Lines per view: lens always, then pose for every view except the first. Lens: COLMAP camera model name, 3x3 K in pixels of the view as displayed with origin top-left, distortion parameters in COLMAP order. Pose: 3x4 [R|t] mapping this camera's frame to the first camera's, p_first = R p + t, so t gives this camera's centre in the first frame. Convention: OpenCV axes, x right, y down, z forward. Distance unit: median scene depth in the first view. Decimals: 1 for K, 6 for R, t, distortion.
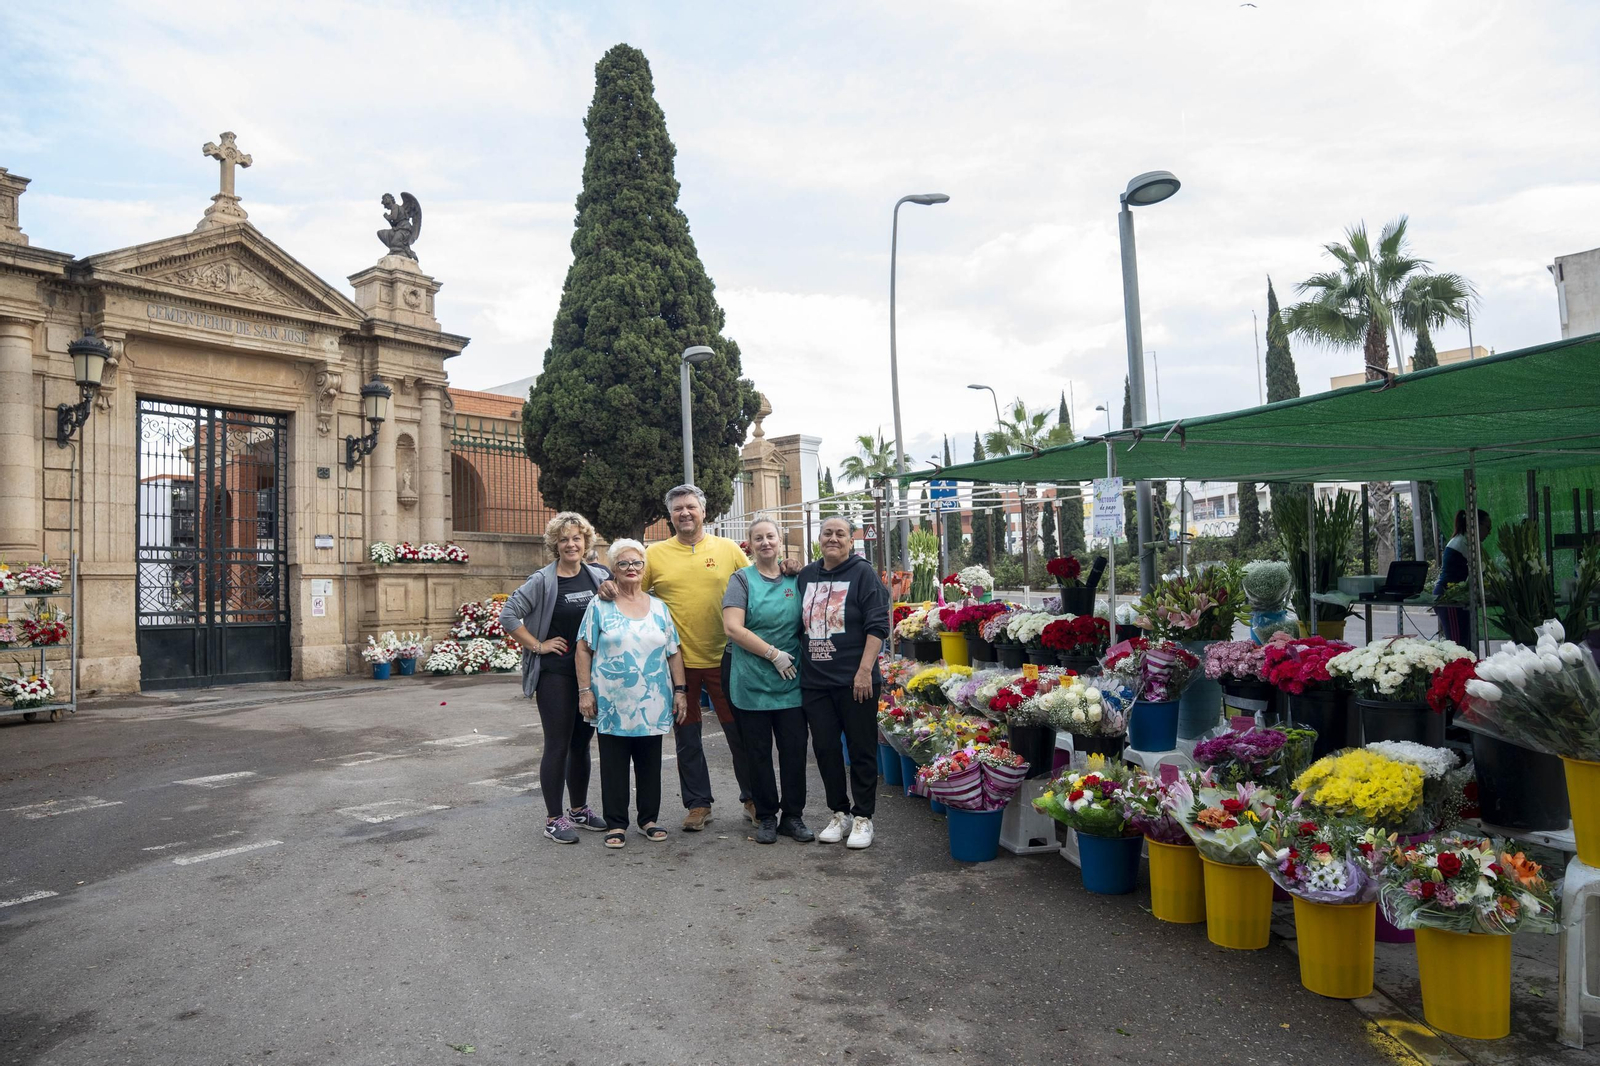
lens RADIAL K [[1141.2, 0, 817.4], [0, 1141.2, 531.9], [0, 0, 1]] dist [-0.141151, 0.114897]
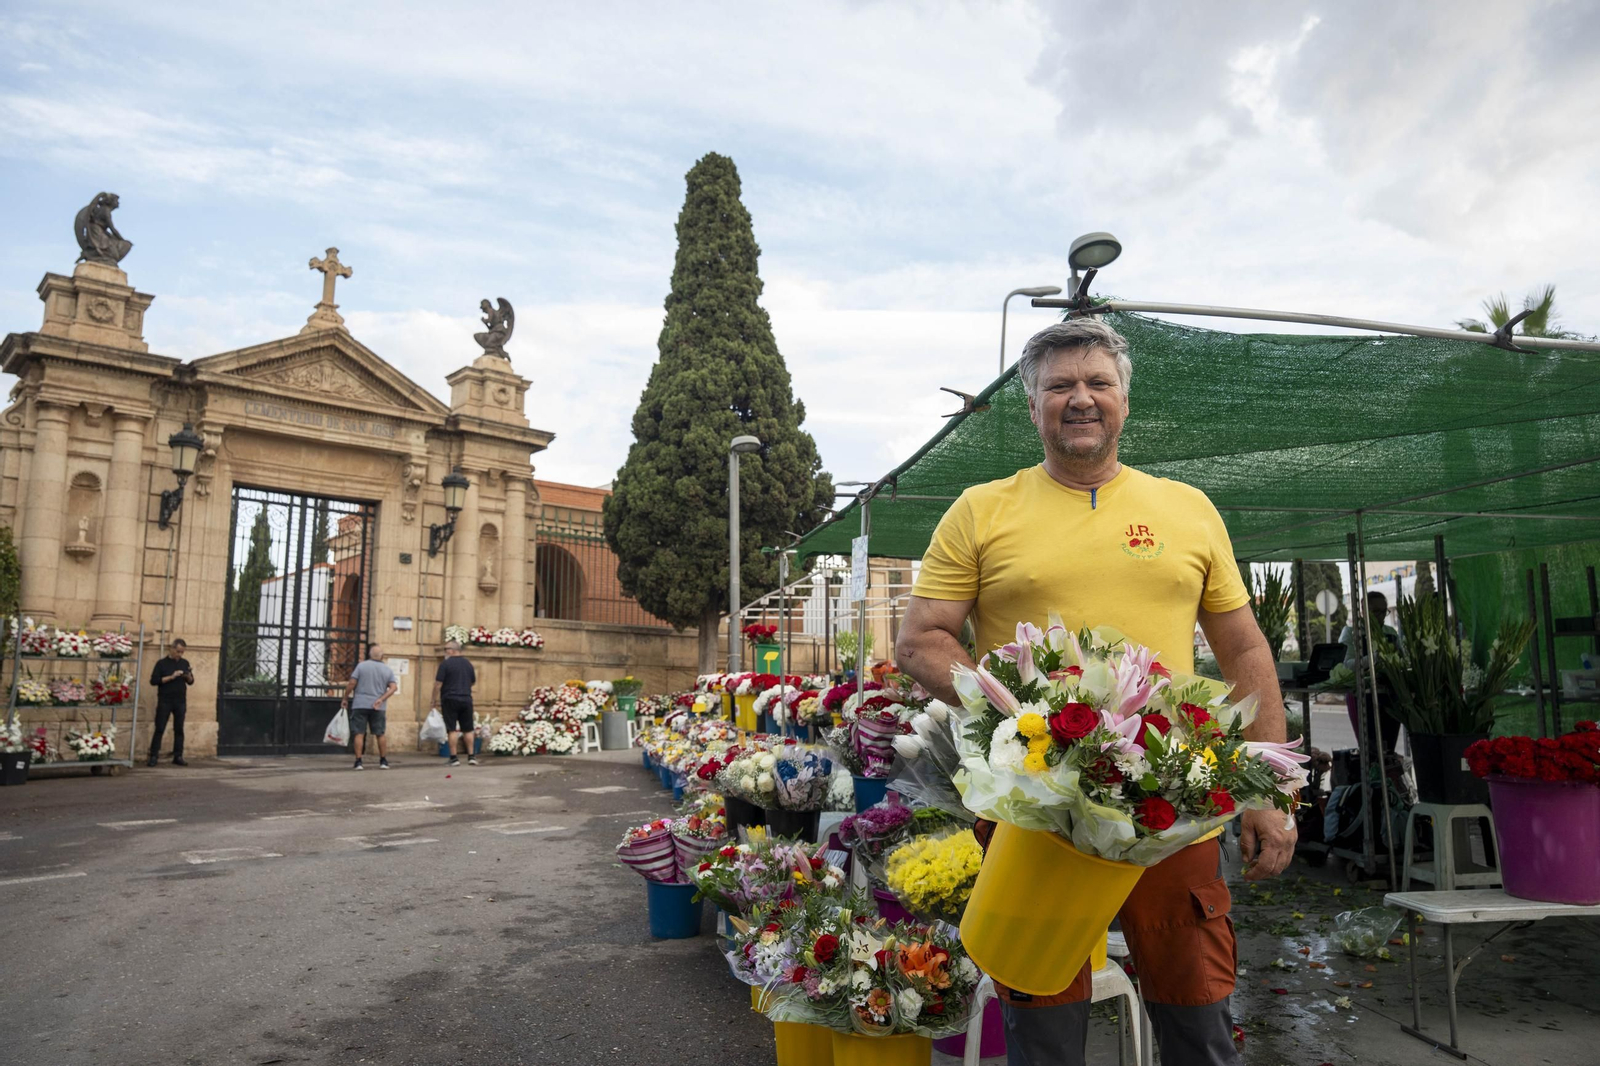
lens RADIAL K [[1141.2, 0, 817.4], [0, 1141.2, 531.9], [0, 0, 1]] dist [-0.141151, 0.114897]
pose [[0.982341, 0.001139, -0.187098, 0.134245], [-0.018634, 0.995605, -0.091777, 0.012005], [0.186172, 0.093643, 0.978045, 0.024211]]
